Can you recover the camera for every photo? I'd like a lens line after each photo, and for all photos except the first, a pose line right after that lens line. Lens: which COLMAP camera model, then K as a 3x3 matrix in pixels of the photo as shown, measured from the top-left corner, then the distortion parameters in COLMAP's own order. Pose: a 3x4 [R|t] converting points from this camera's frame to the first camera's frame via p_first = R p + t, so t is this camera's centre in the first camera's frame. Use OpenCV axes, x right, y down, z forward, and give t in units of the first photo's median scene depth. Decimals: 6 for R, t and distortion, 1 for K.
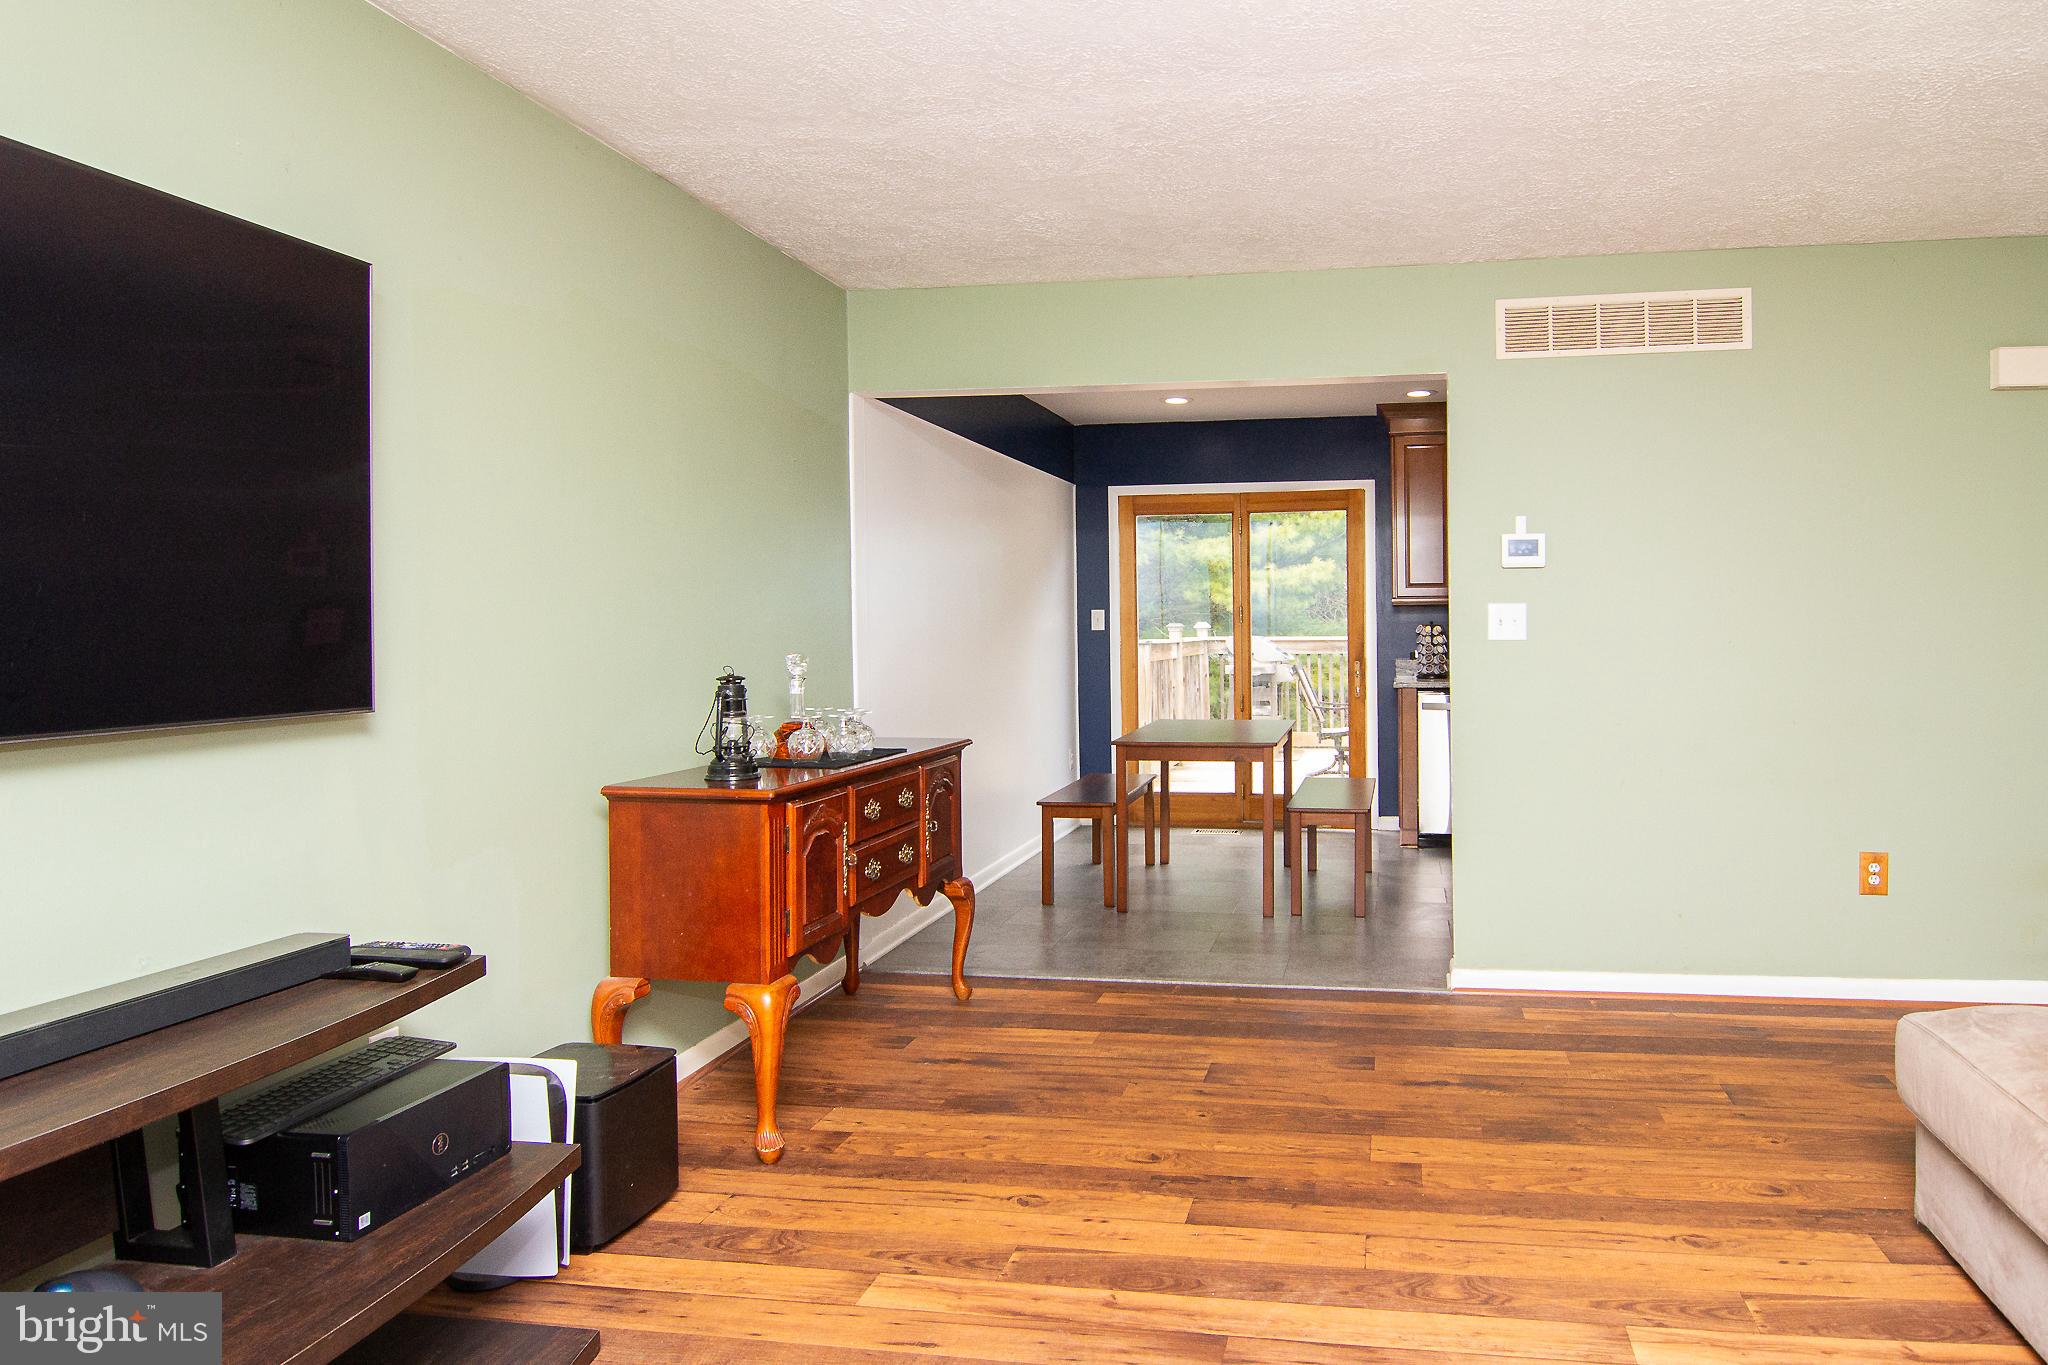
lens RADIAL K [[1382.1, 0, 1030.3], [0, 1382.1, 646.4], [0, 0, 1]] dist [-0.032900, -0.002600]
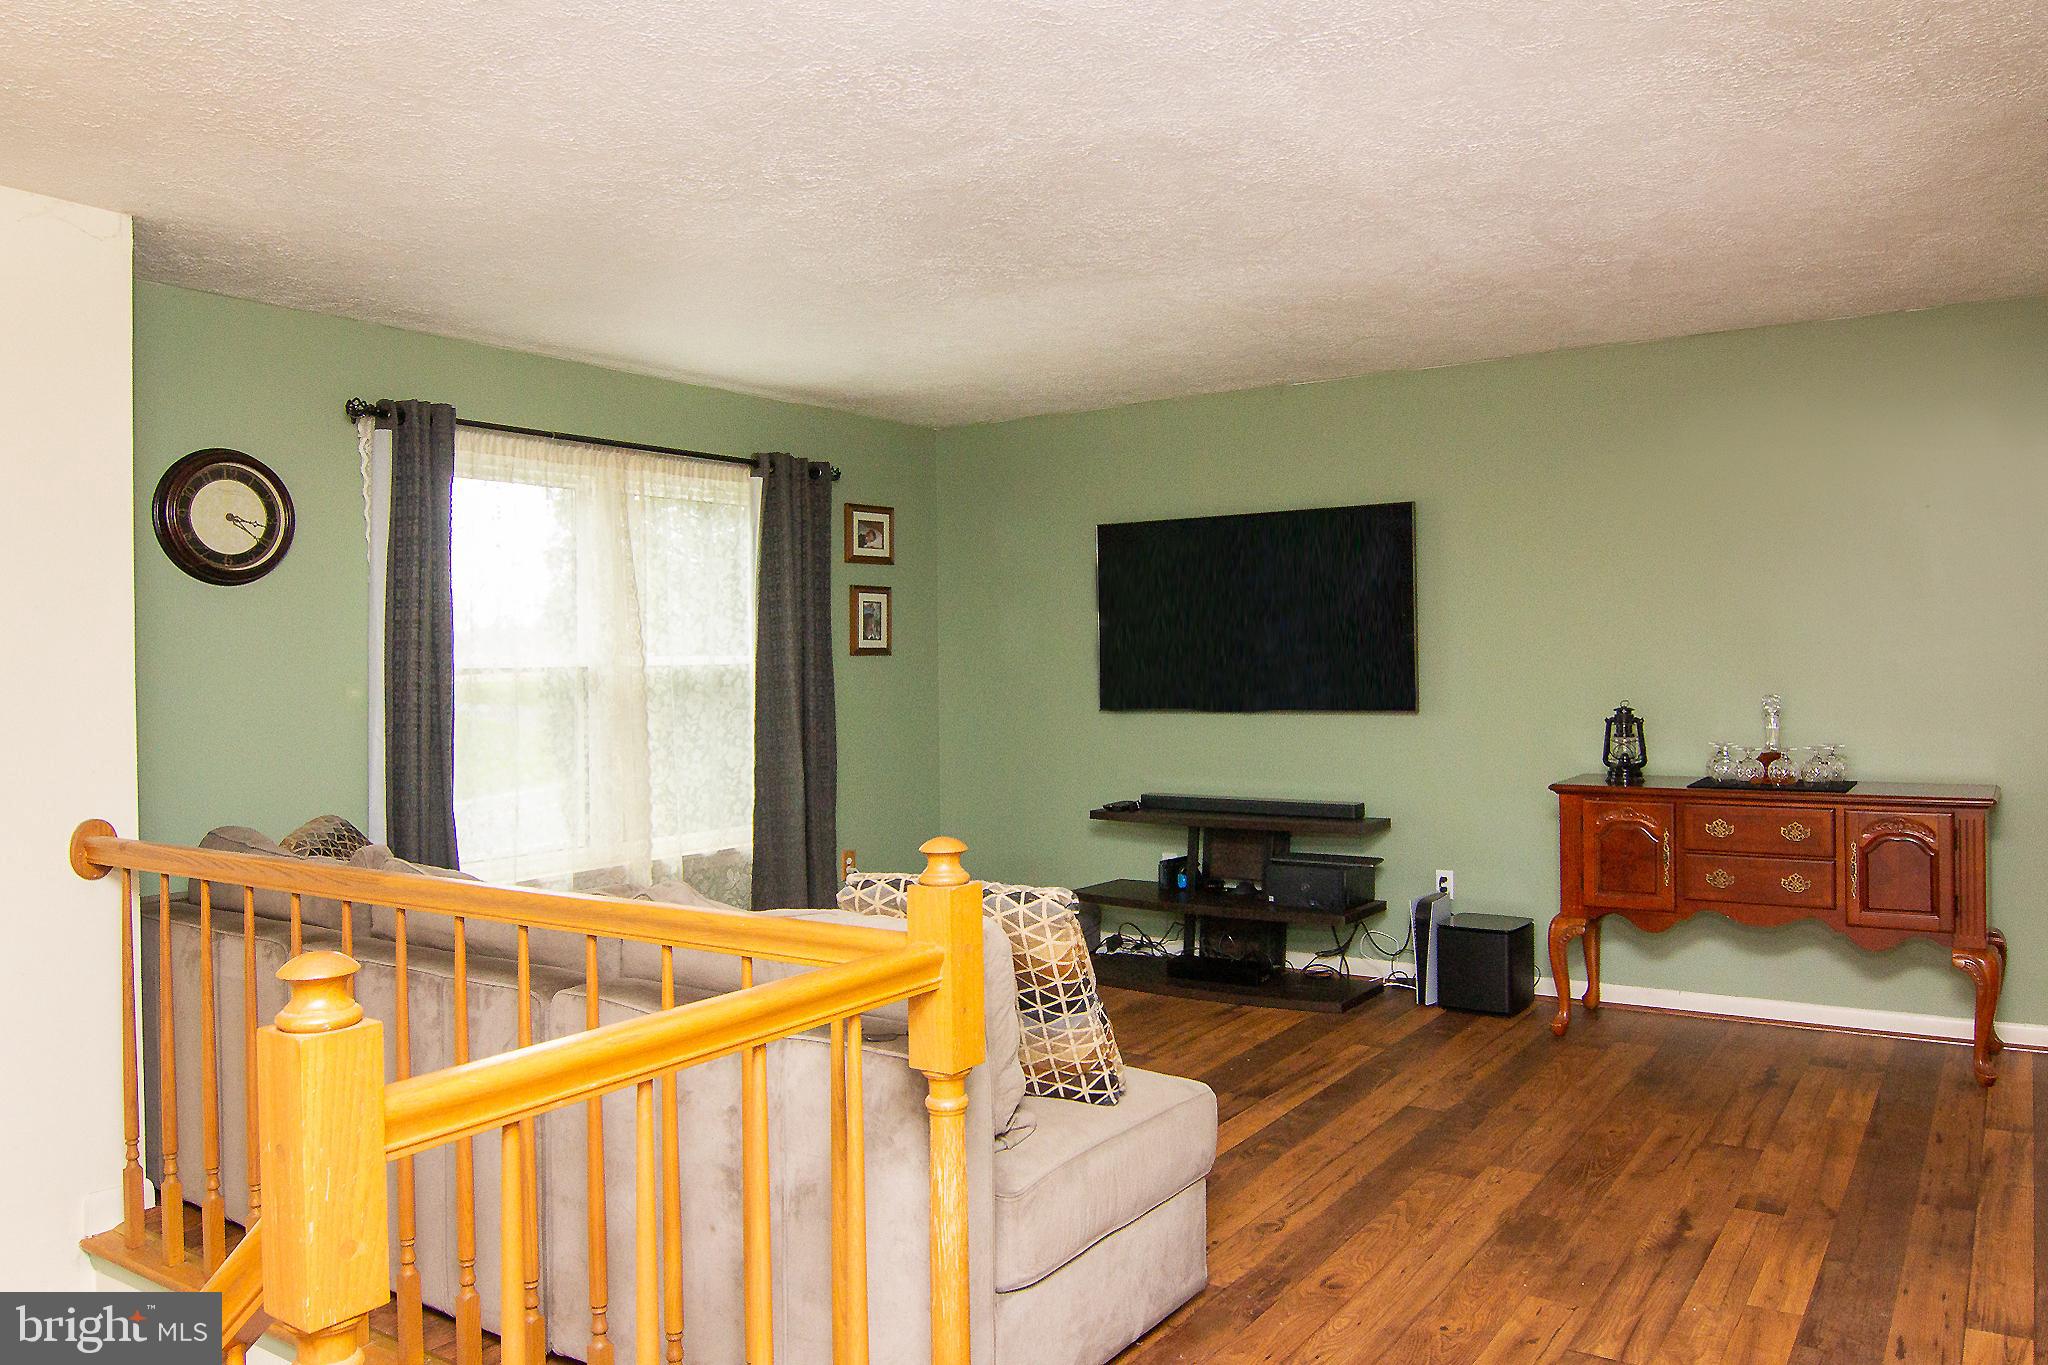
lens RADIAL K [[1382.1, 0, 1030.3], [0, 1382.1, 646.4], [0, 0, 1]] dist [-0.032900, -0.002600]
pose [[-0.431448, 0.011734, -0.902062, 1.338422], [0.017887, 0.999830, 0.004451, -0.060522], [0.901961, -0.014215, -0.431584, 1.085838]]
